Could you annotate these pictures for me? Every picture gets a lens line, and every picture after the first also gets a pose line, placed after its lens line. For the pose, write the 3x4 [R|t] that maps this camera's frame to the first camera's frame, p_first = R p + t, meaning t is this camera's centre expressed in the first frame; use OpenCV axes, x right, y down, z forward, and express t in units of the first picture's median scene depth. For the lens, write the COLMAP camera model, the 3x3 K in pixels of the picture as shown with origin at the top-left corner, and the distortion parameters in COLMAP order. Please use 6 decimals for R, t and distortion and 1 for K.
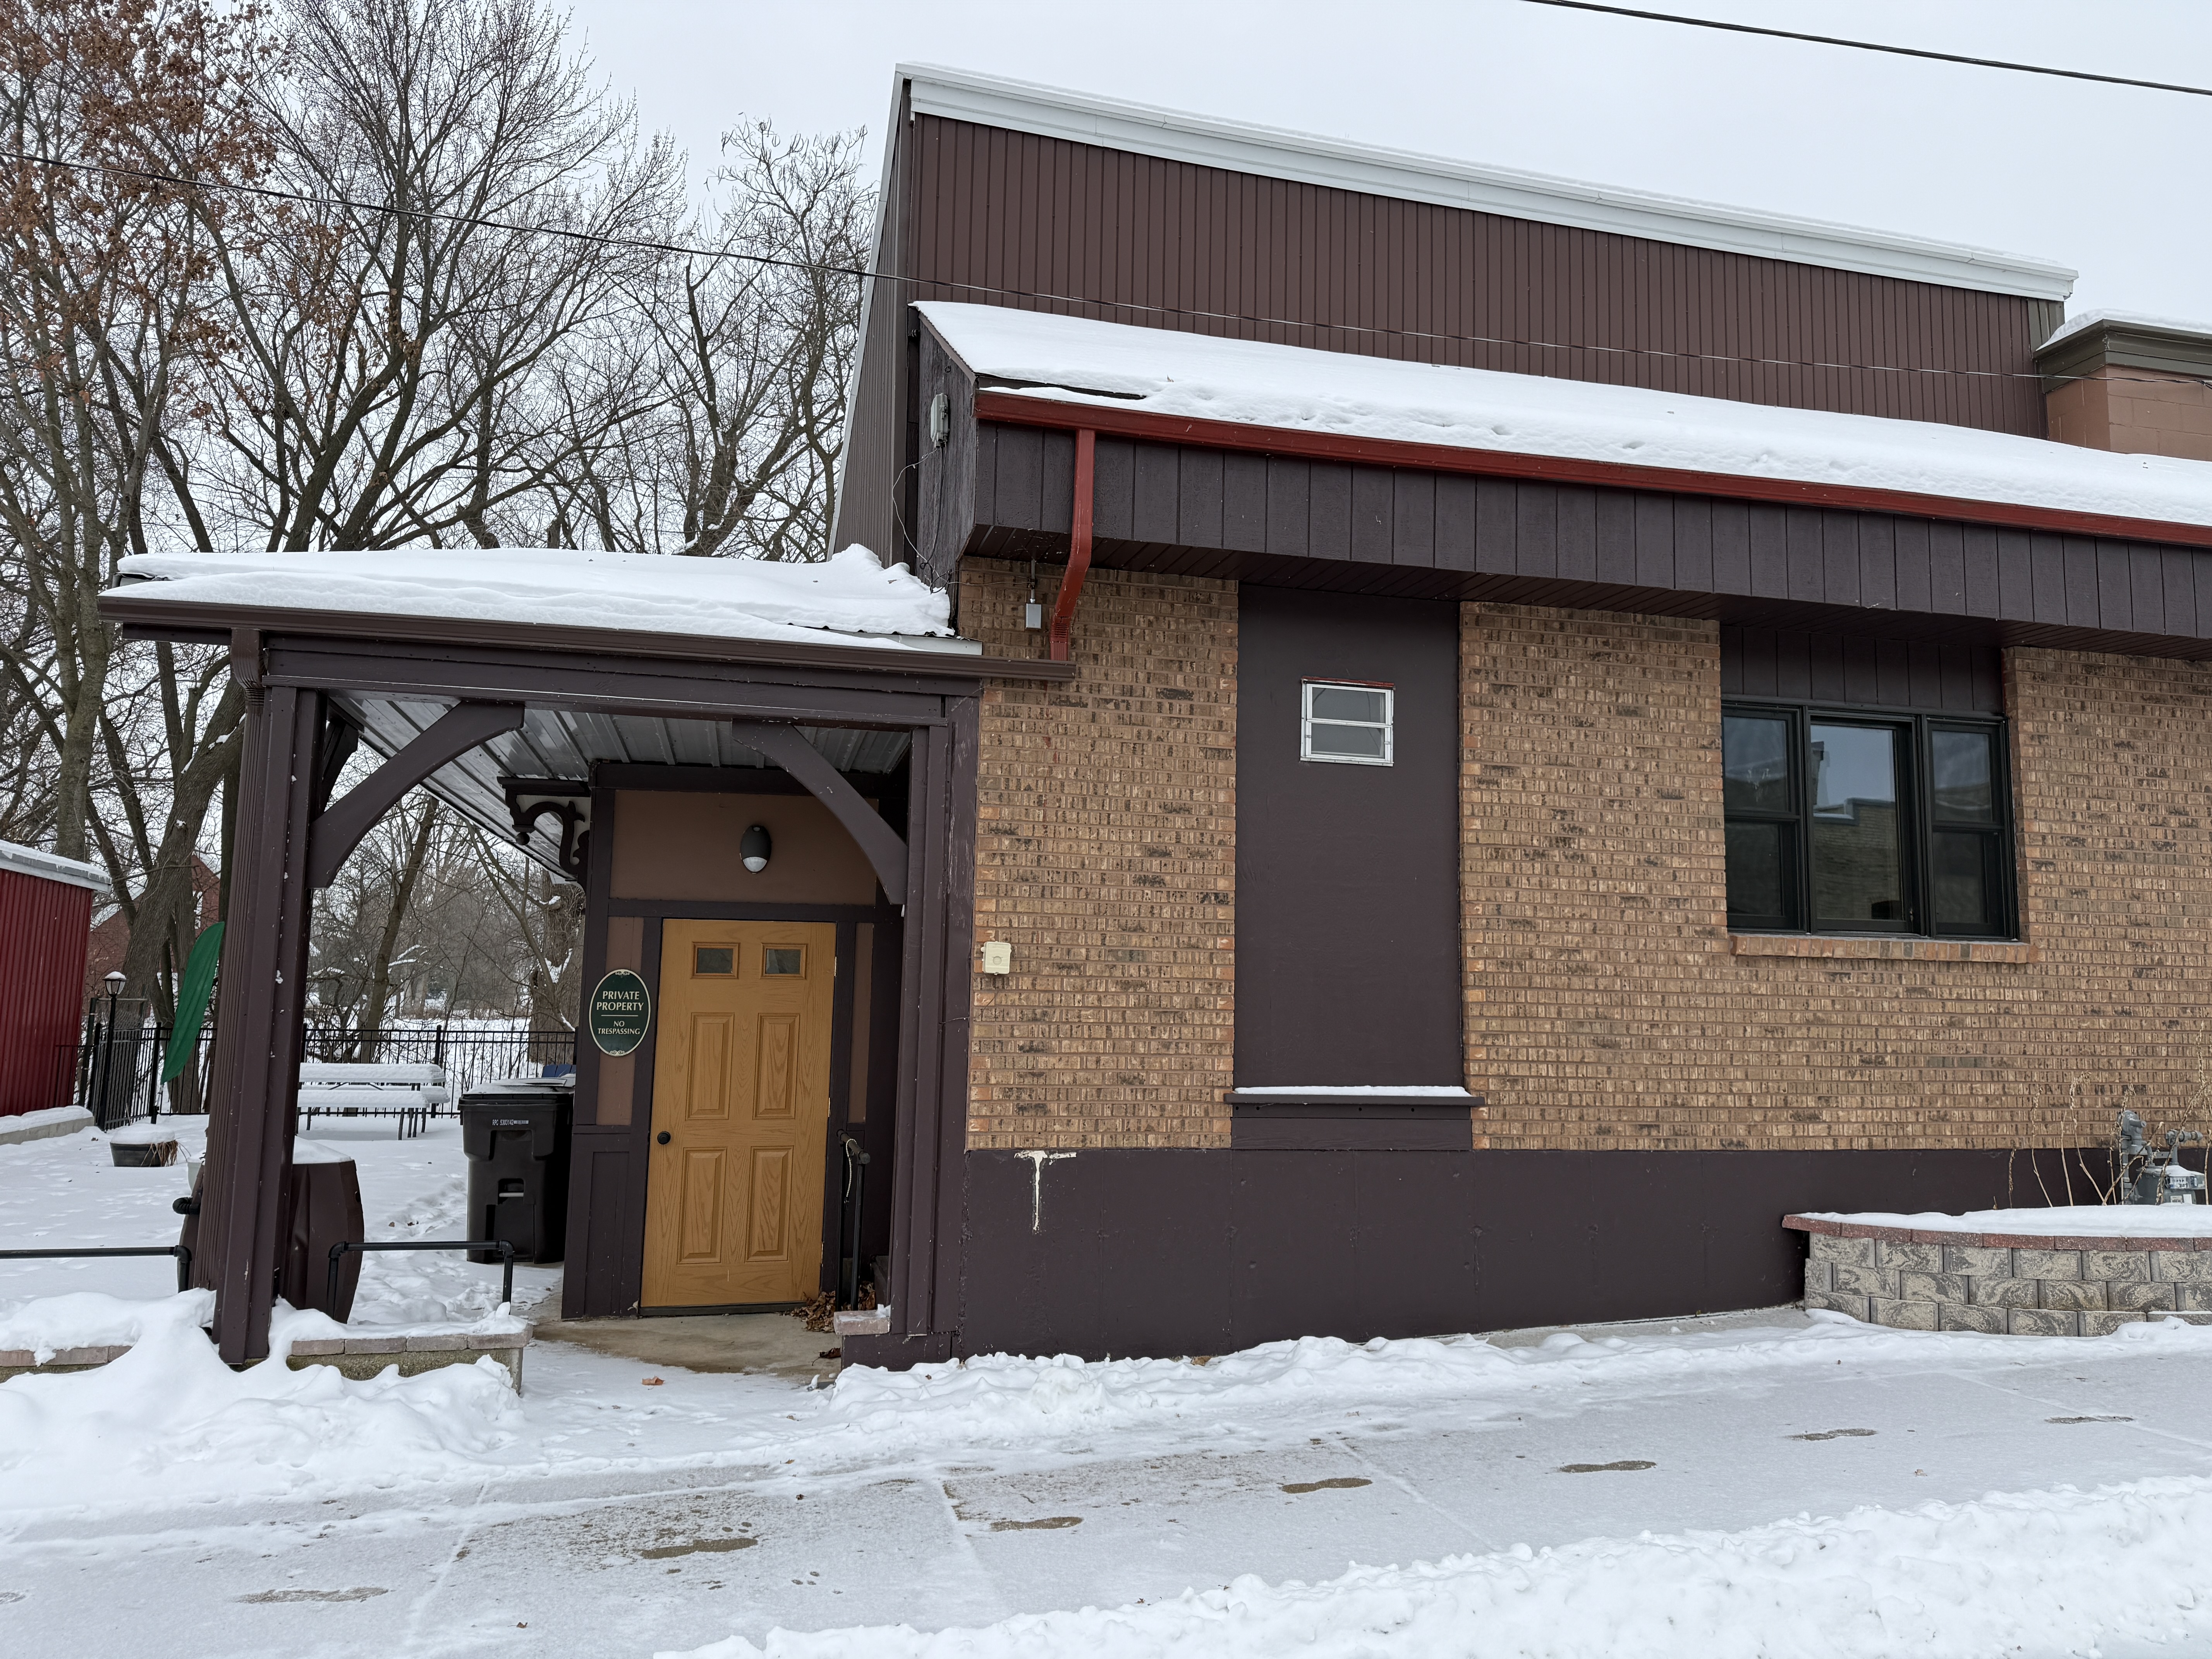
lens RADIAL K [[1530.2, 0, 1106.0], [0, 1530.2, 829.5], [0, 0, 1]] dist [0.079997, -0.094661]
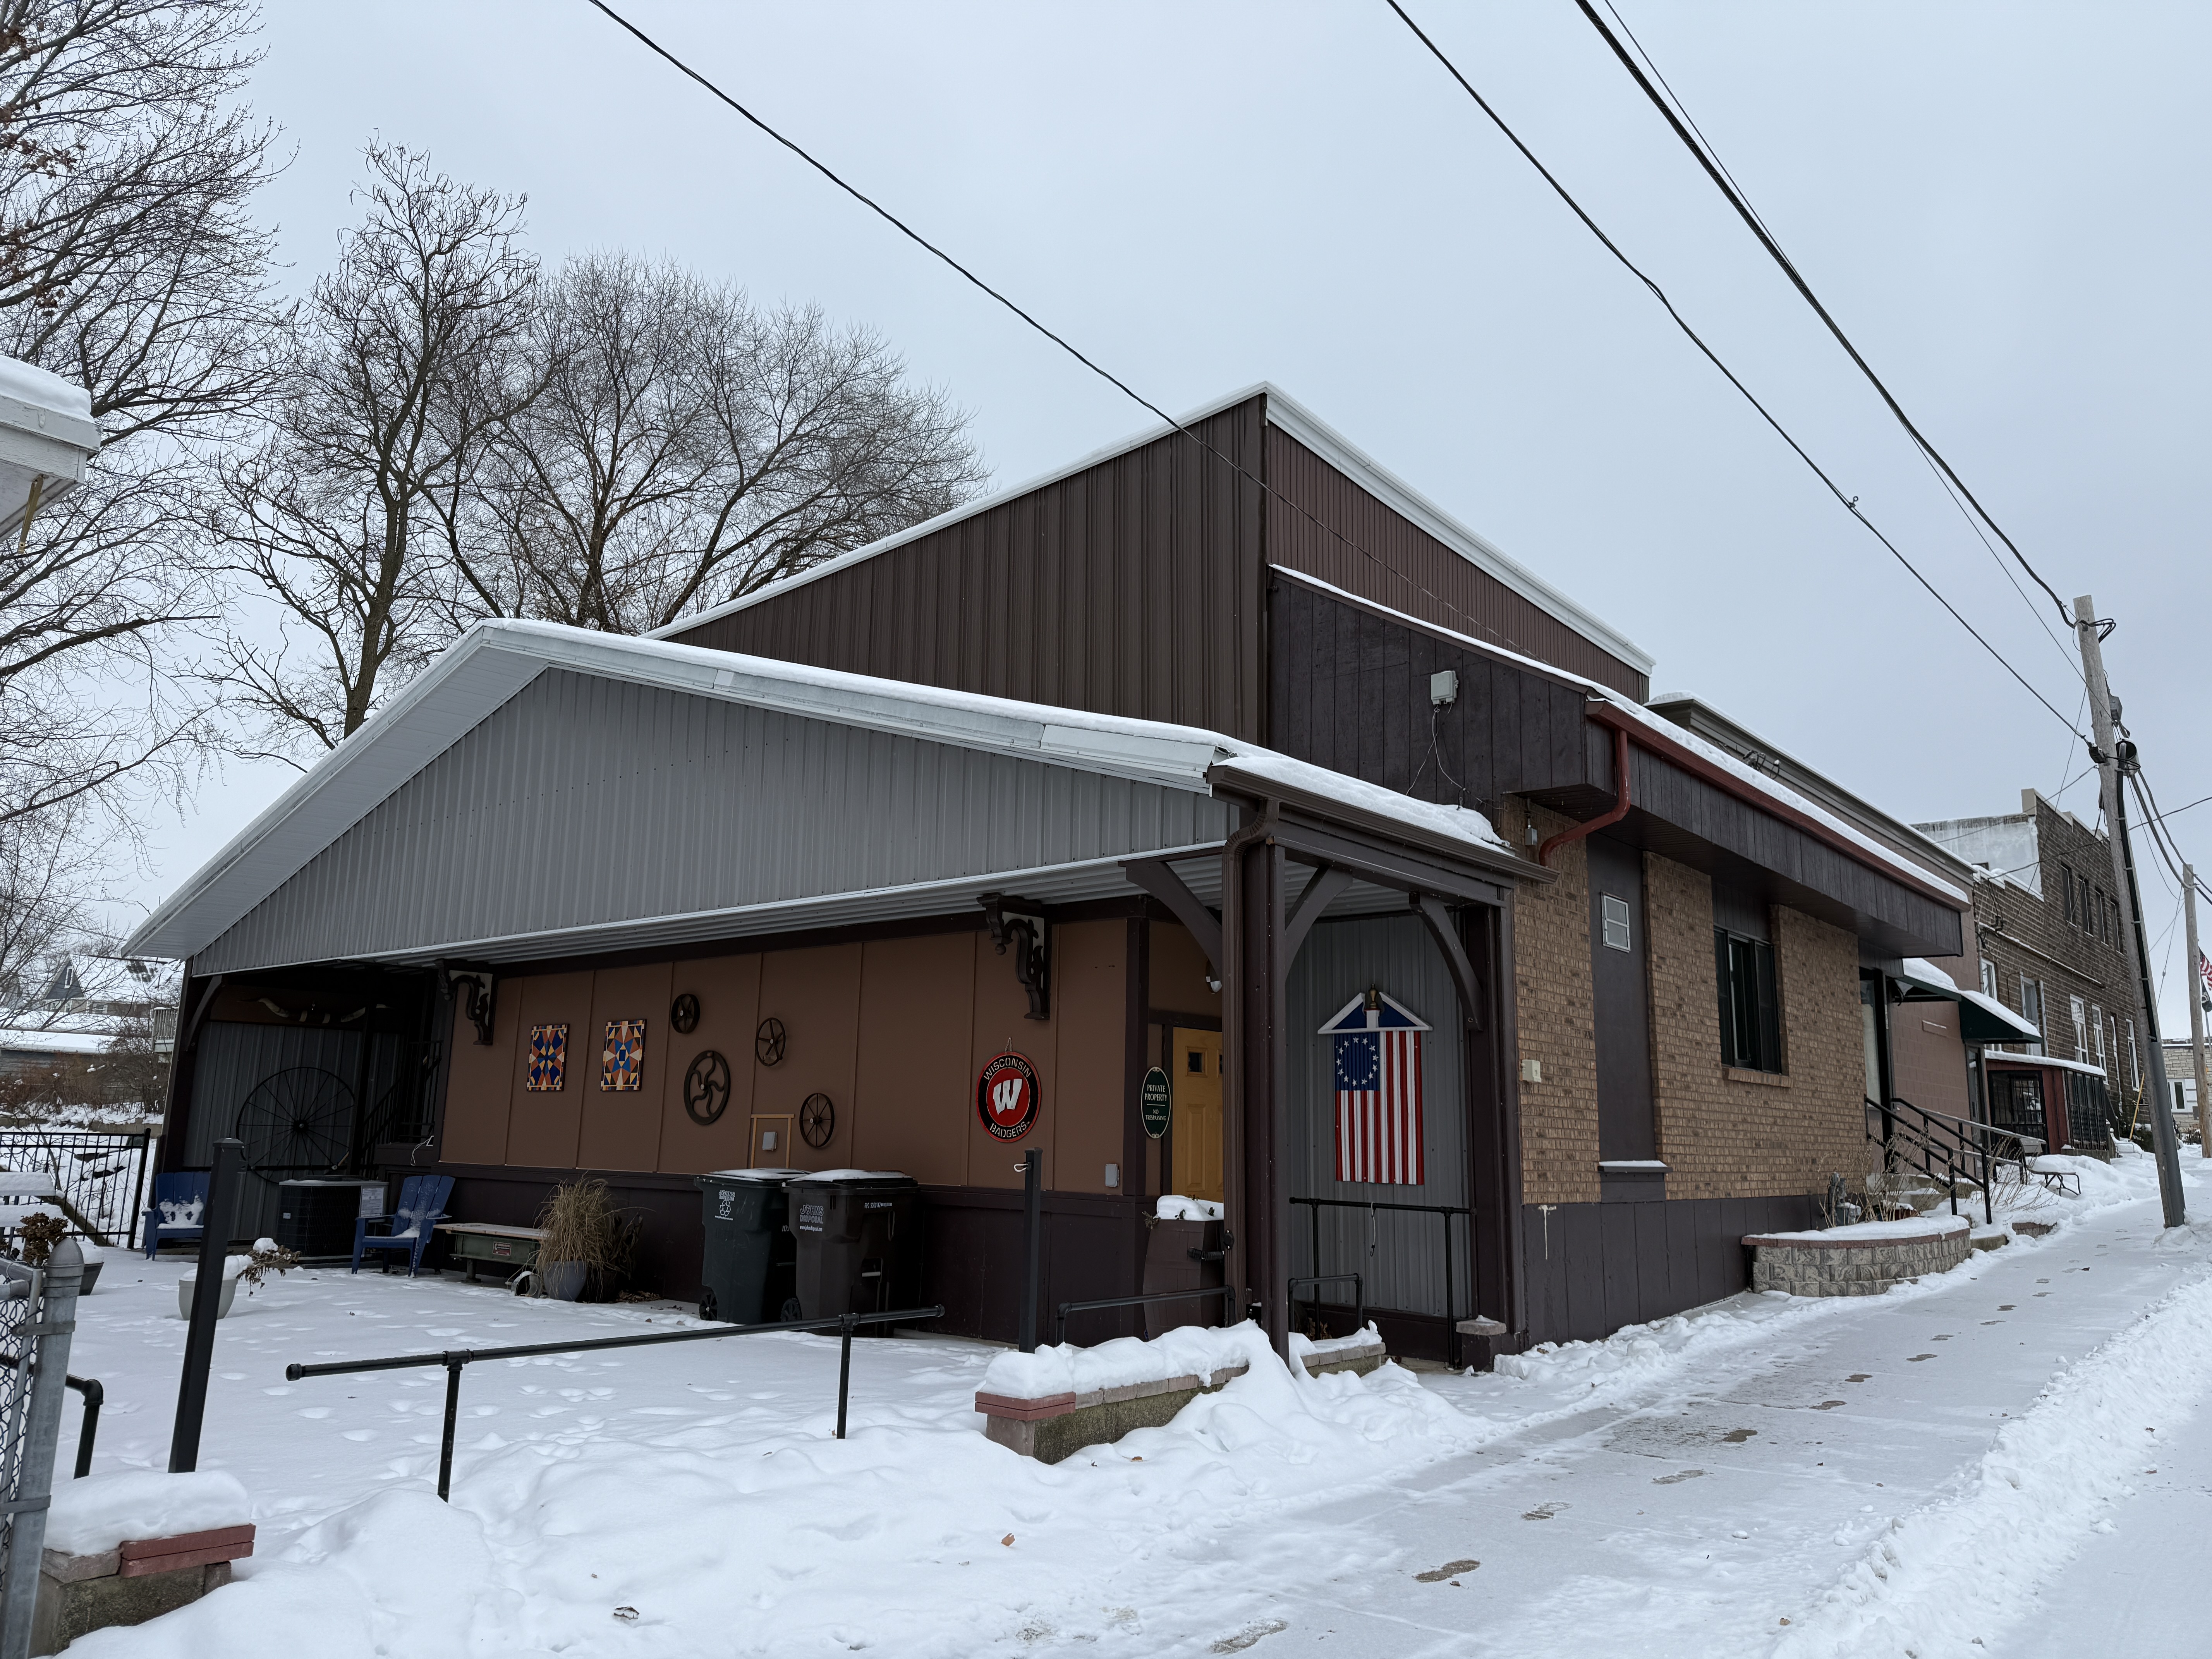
lens RADIAL K [[1529.4, 0, 1106.0], [0, 1529.4, 829.5], [0, 0, 1]] dist [0.099432, -0.164938]
pose [[0.806733, 0.117203, 0.579176, -1.165278], [-0.077121, 0.992633, -0.093449, 0.022183], [-0.585862, 0.030721, 0.809828, 0.034411]]
